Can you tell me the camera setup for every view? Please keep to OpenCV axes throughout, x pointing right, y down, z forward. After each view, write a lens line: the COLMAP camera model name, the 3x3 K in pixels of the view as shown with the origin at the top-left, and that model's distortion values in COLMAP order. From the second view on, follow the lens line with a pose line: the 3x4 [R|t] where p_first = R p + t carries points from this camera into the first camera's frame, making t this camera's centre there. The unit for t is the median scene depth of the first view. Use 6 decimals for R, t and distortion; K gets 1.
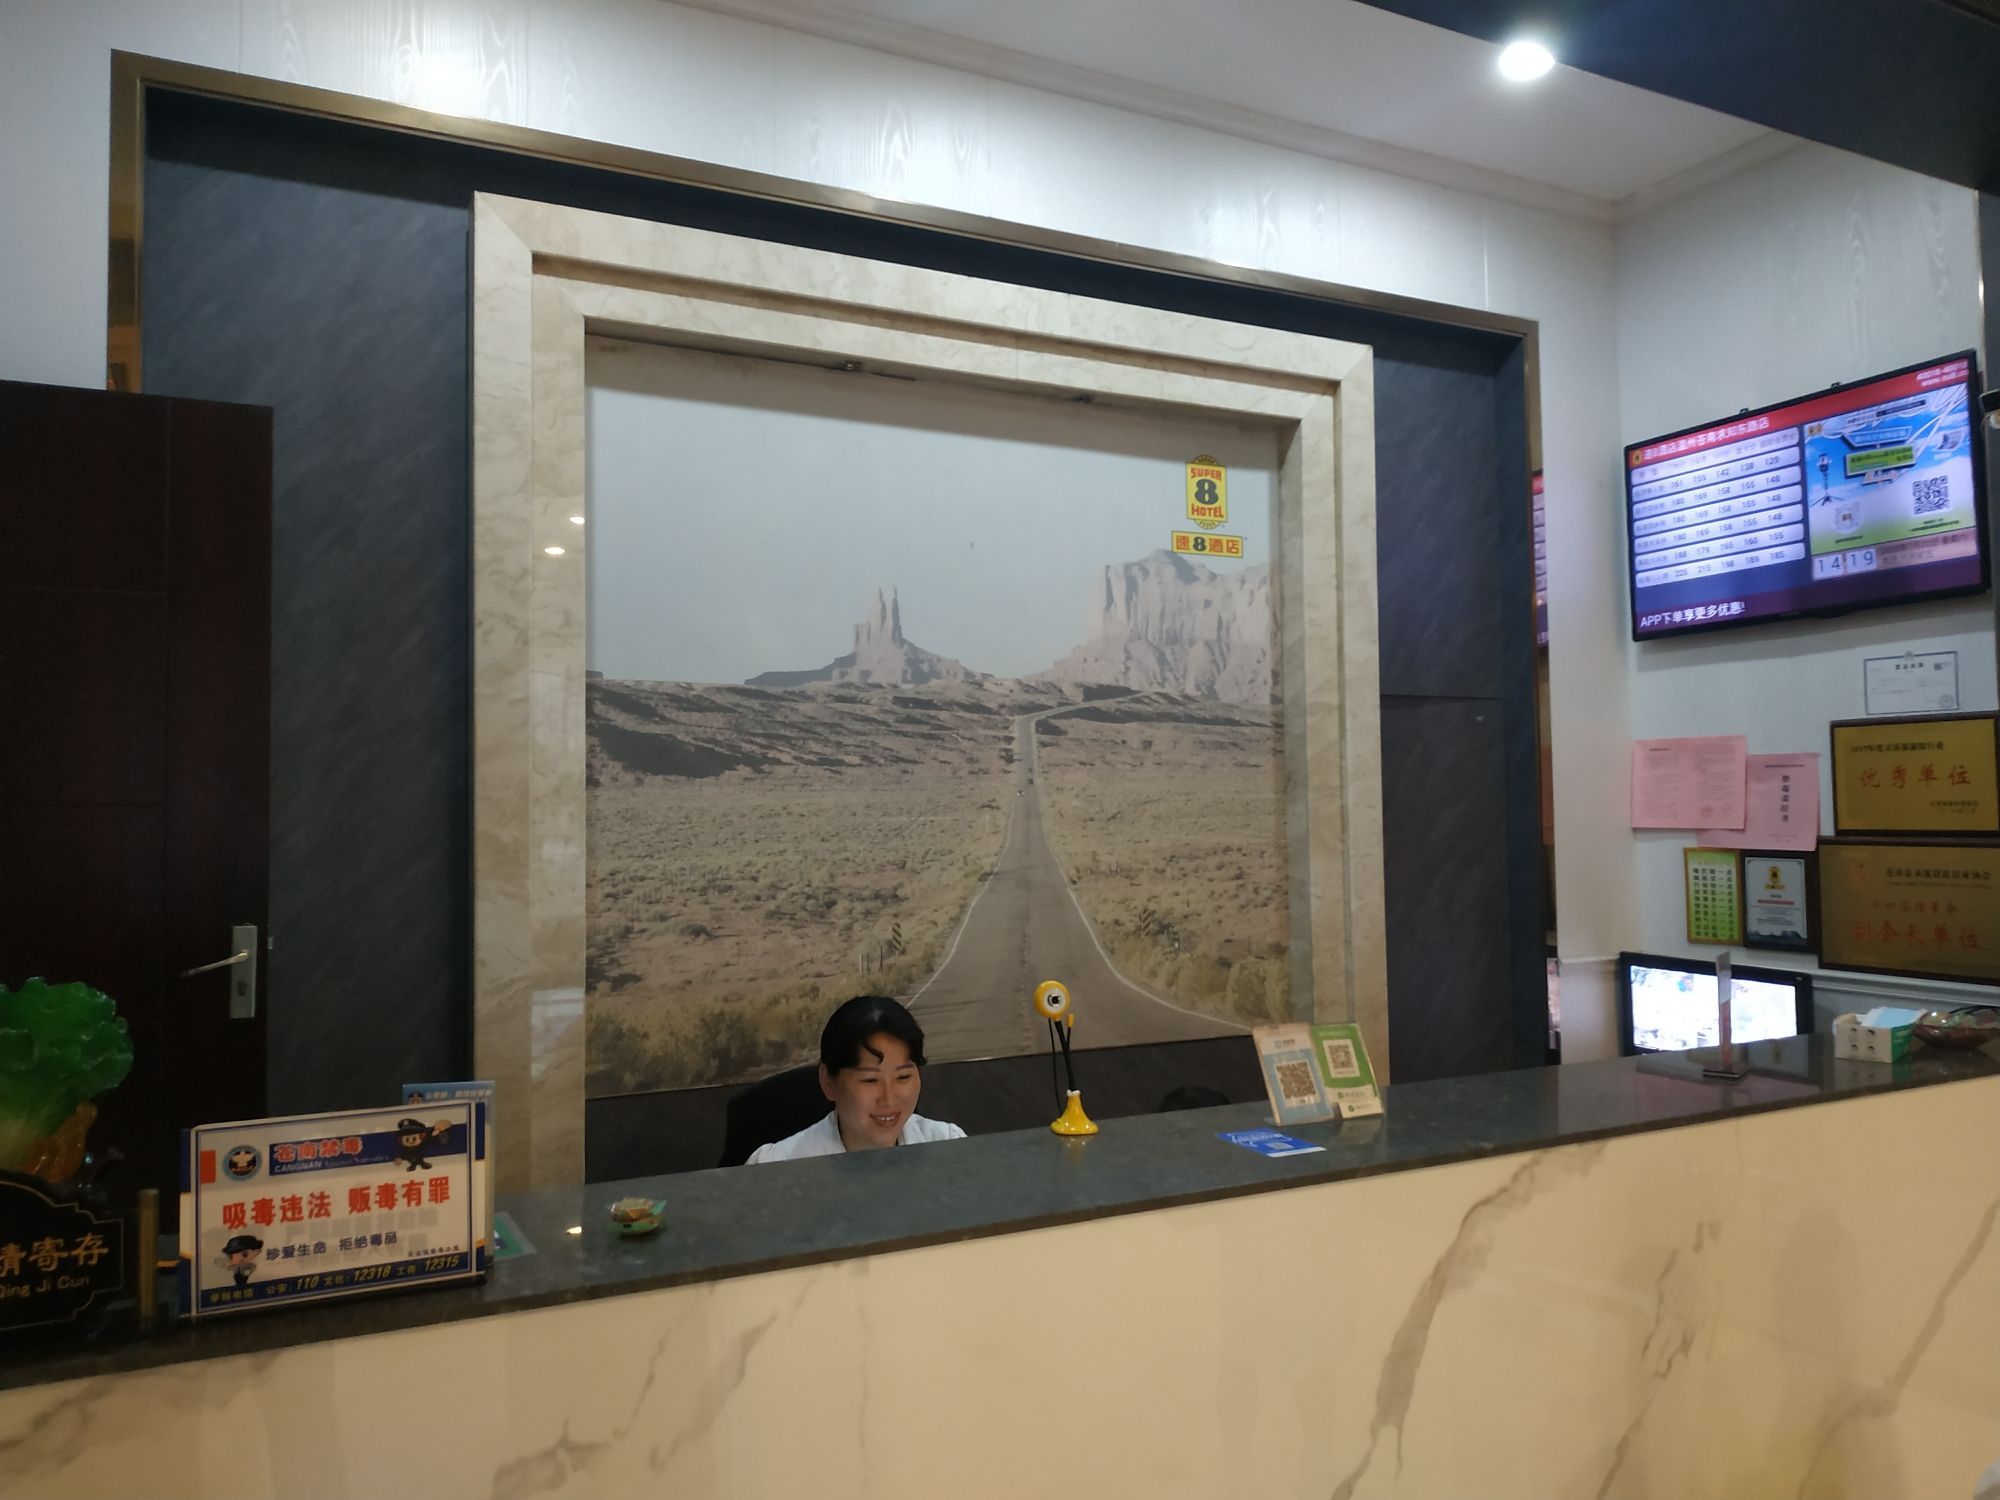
lens RADIAL K [[1454.8, 0, 985.4], [0, 1454.8, 755.7], [0, 0, 1]] dist [0.022183, -0.049089]
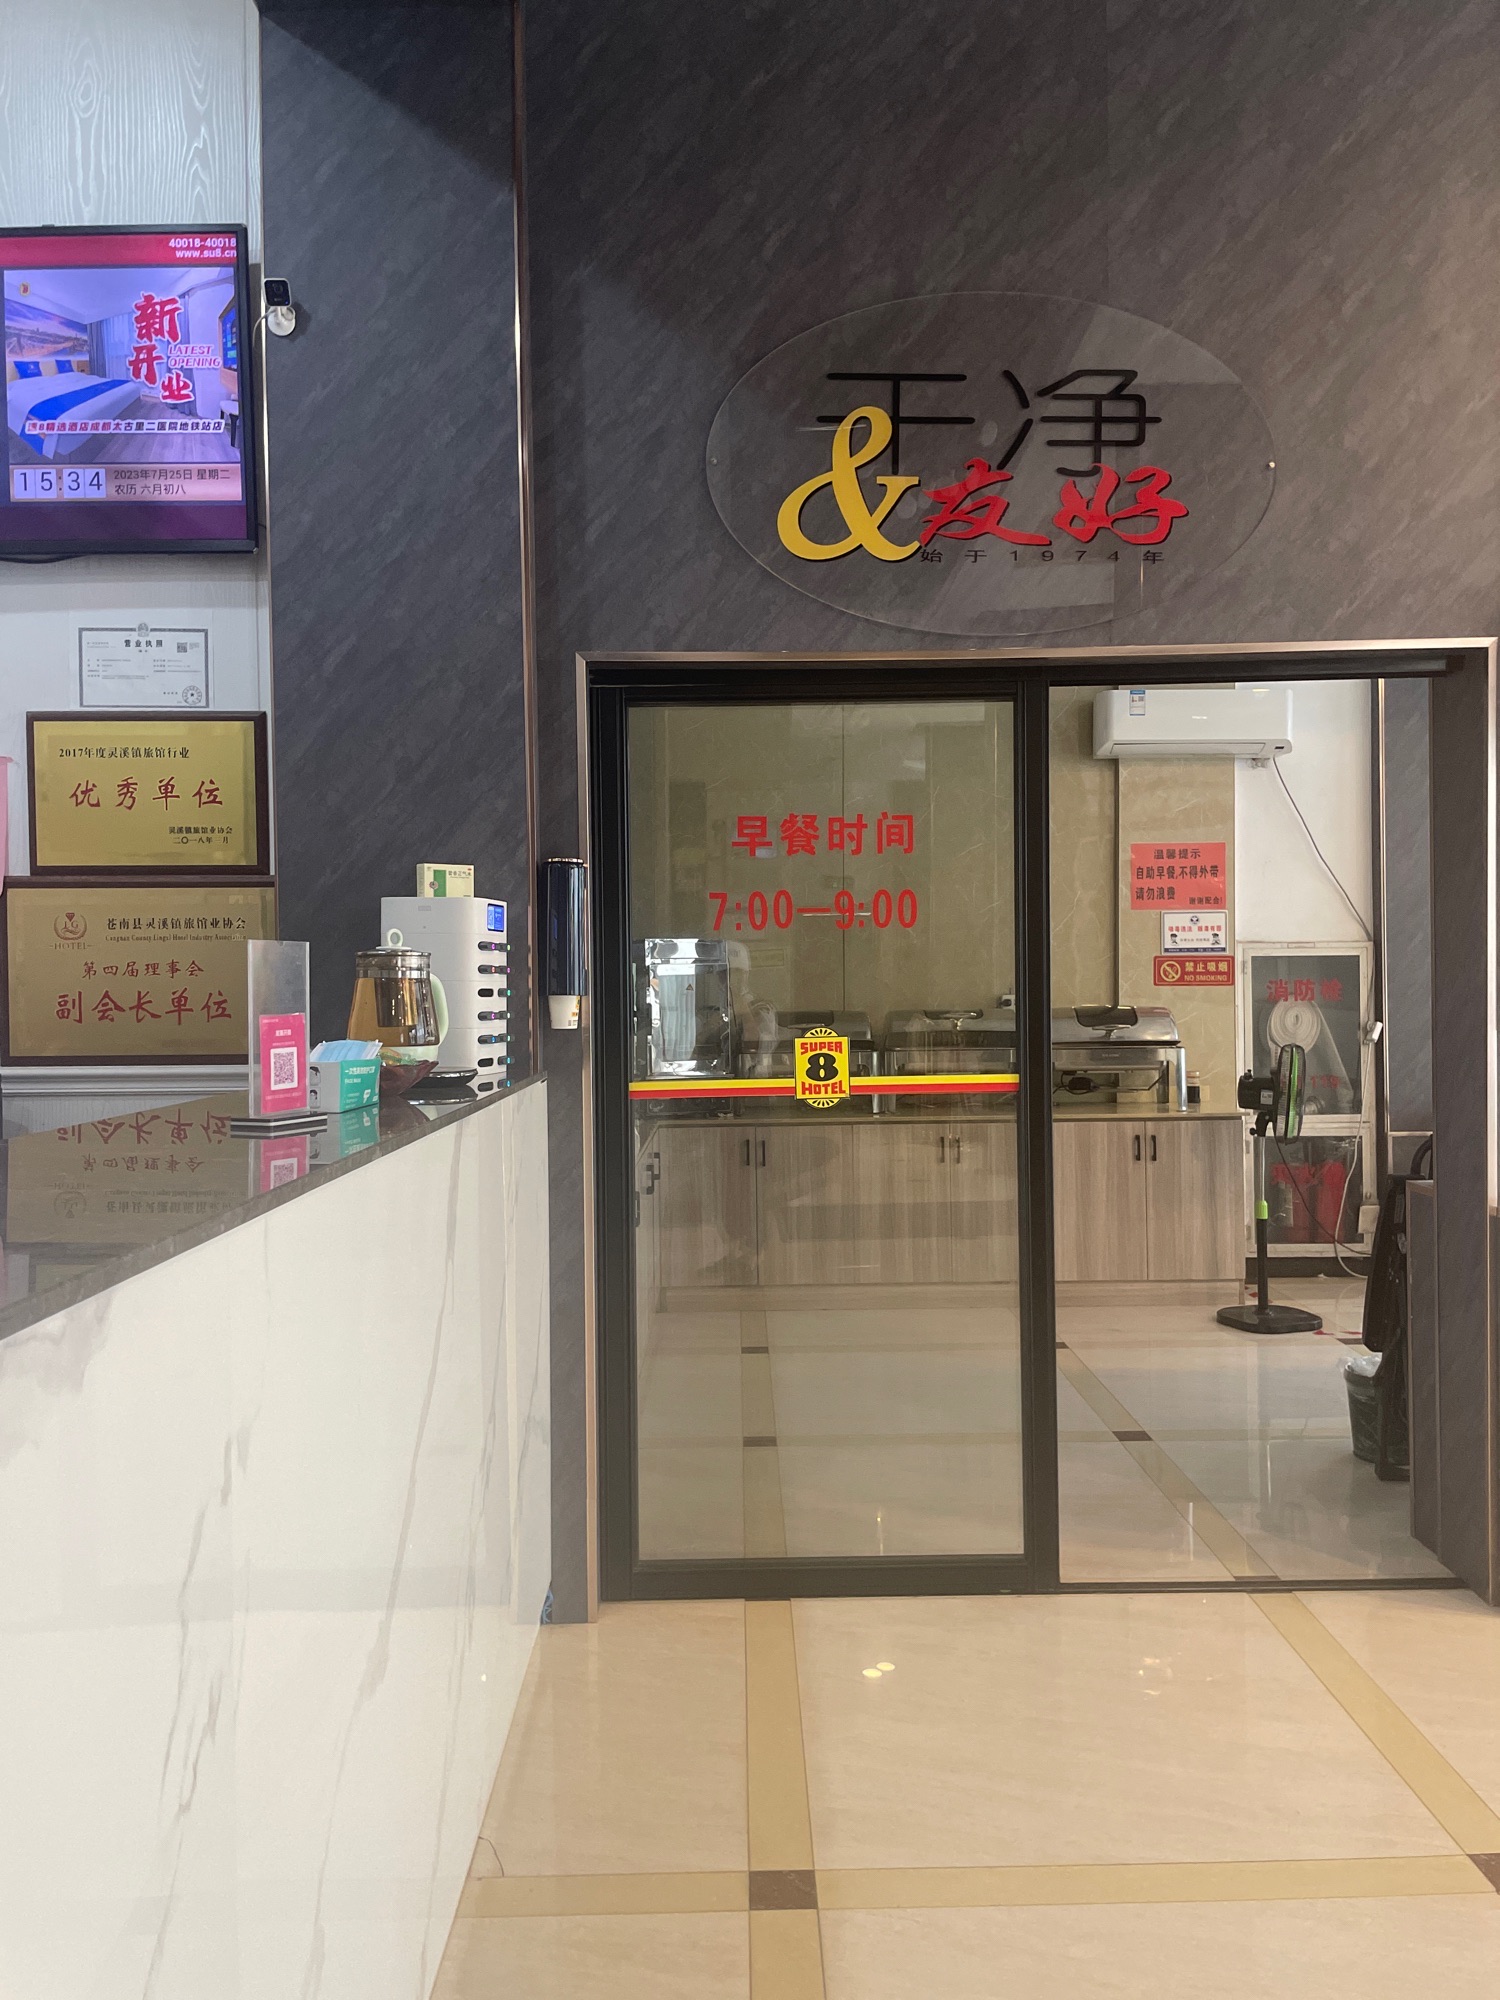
lens RADIAL K [[1503.0, 0, 775.6], [0, 1503.0, 999.5], [0, 0, 1]] dist [0.048002, -0.039886]
pose [[0.414095, -0.006569, 0.910210, 0.066651], [-0.027312, 0.999434, 0.019638, 0.096446], [-0.909824, -0.032992, 0.413681, 0.388736]]
